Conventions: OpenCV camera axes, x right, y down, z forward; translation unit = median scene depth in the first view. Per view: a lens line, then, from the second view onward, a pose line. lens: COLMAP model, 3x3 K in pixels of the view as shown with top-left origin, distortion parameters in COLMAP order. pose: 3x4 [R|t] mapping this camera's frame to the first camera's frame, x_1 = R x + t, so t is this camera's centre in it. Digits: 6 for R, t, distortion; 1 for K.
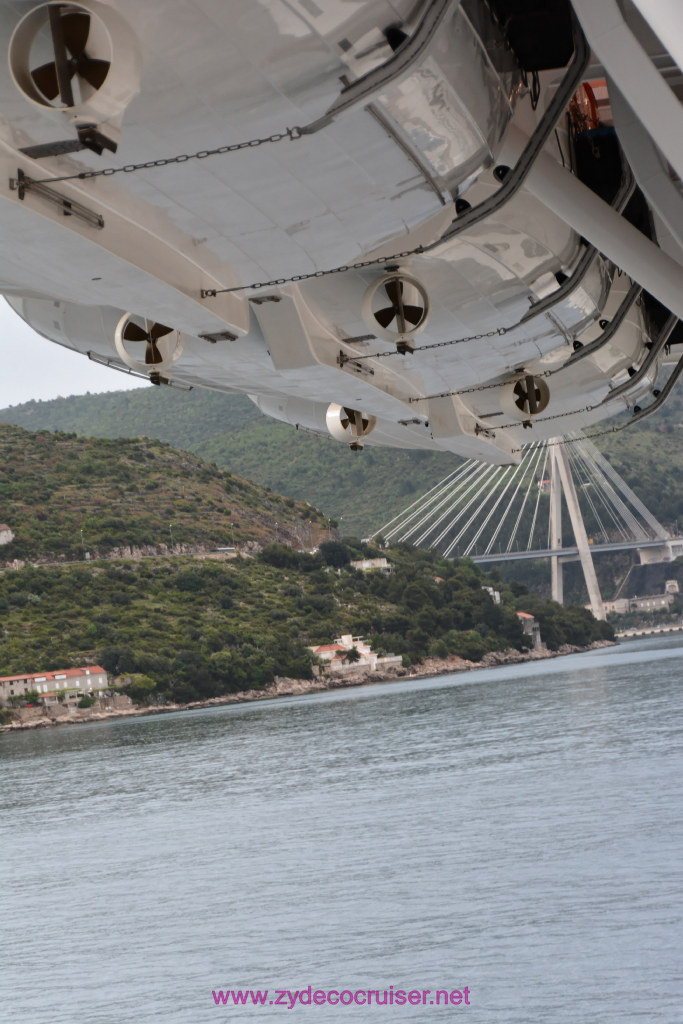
lens RADIAL K [[4243.2, 0, 347.7], [0, 4243.2, 513.5], [0, 0, 1]] dist [0.365756, 0.000000]
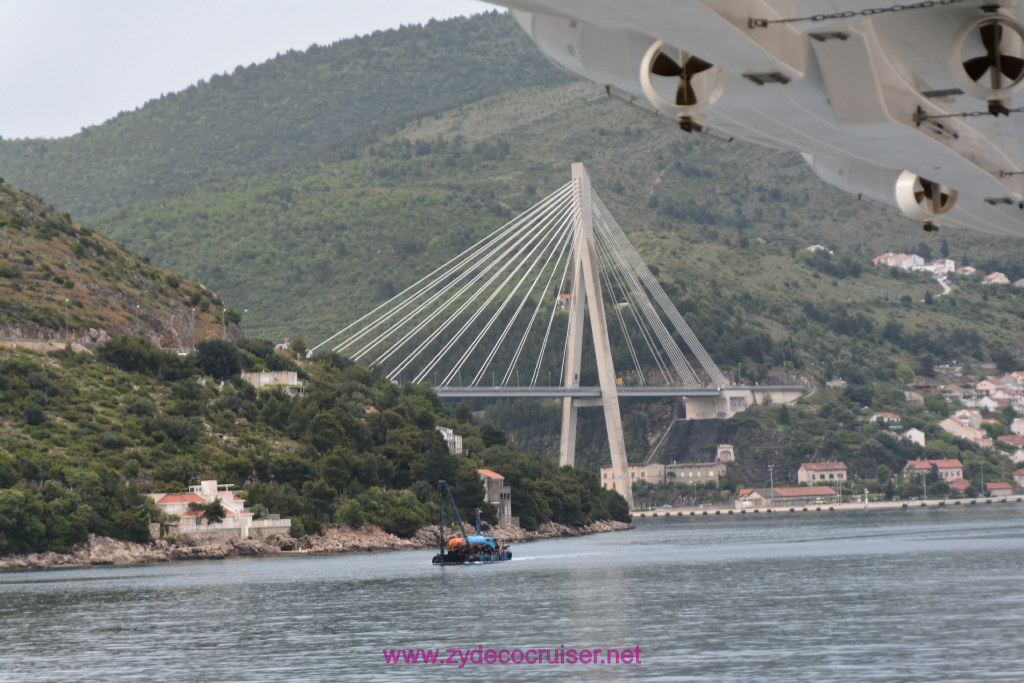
lens RADIAL K [[4936.1, 0, 510.9], [0, 4936.1, 341.6], [0, 0, 1]] dist [0.203612, 0.000000]
pose [[0.995785, 0.087922, 0.026102, 0.022625], [-0.087899, 0.996127, -0.002042, 0.004437], [-0.026181, -0.000261, 0.999657, 0.220756]]
